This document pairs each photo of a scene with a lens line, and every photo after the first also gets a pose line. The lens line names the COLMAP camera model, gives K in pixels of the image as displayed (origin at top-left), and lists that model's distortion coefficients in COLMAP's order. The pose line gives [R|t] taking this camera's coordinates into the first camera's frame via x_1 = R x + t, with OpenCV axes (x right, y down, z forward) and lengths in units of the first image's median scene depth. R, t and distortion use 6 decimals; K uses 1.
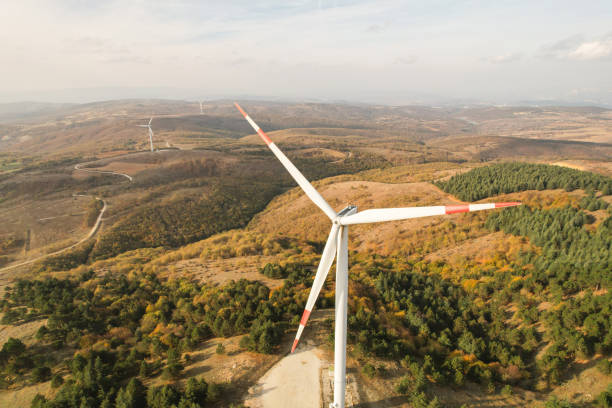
lens RADIAL K [[390.4, 0, 306.0], [0, 390.4, 204.0], [0, 0, 1]] dist [-0.077334, 0.070216]
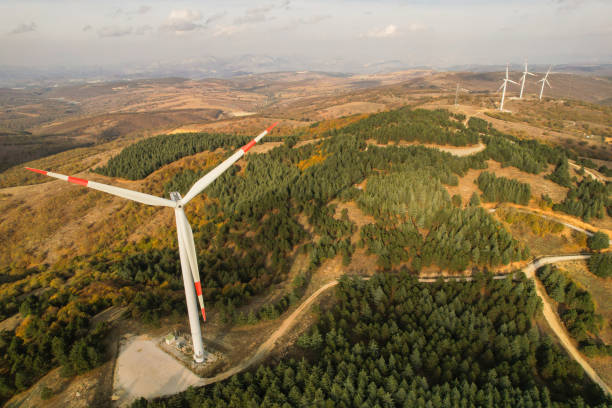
lens RADIAL K [[390.4, 0, 306.0], [0, 390.4, 204.0], [0, 0, 1]] dist [-0.077334, 0.070216]
pose [[0.582695, -0.293771, 0.757737, -0.149212], [0.247595, 0.952227, 0.178775, -0.019441], [-0.774056, 0.083440, 0.627594, -0.023556]]
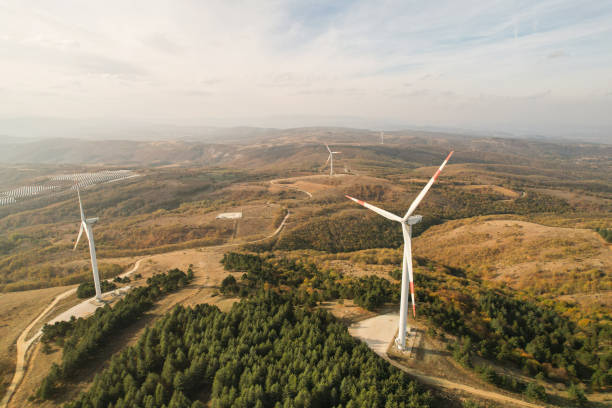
lens RADIAL K [[390.4, 0, 306.0], [0, 390.4, 204.0], [0, 0, 1]] dist [-0.077334, 0.070216]
pose [[0.897597, 0.107873, -0.427414, 0.102722], [-0.138874, 0.989422, -0.041928, 0.024760], [0.418370, 0.096990, 0.903083, -0.191508]]
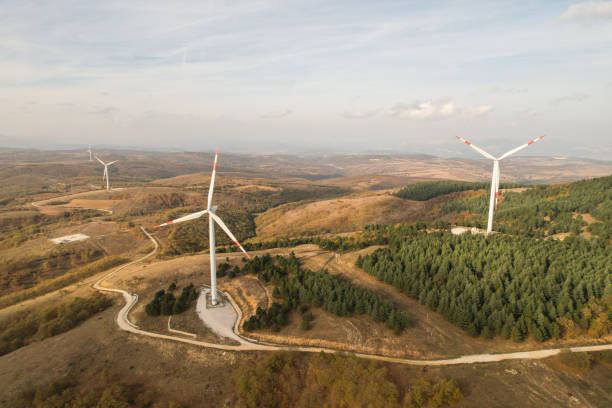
lens RADIAL K [[390.4, 0, 306.0], [0, 390.4, 204.0], [0, 0, 1]] dist [-0.077334, 0.070216]
pose [[0.938328, -0.040759, 0.343336, -0.620675], [0.083765, 0.990242, -0.111371, 0.154394], [-0.335447, 0.133262, 0.932586, -0.350882]]
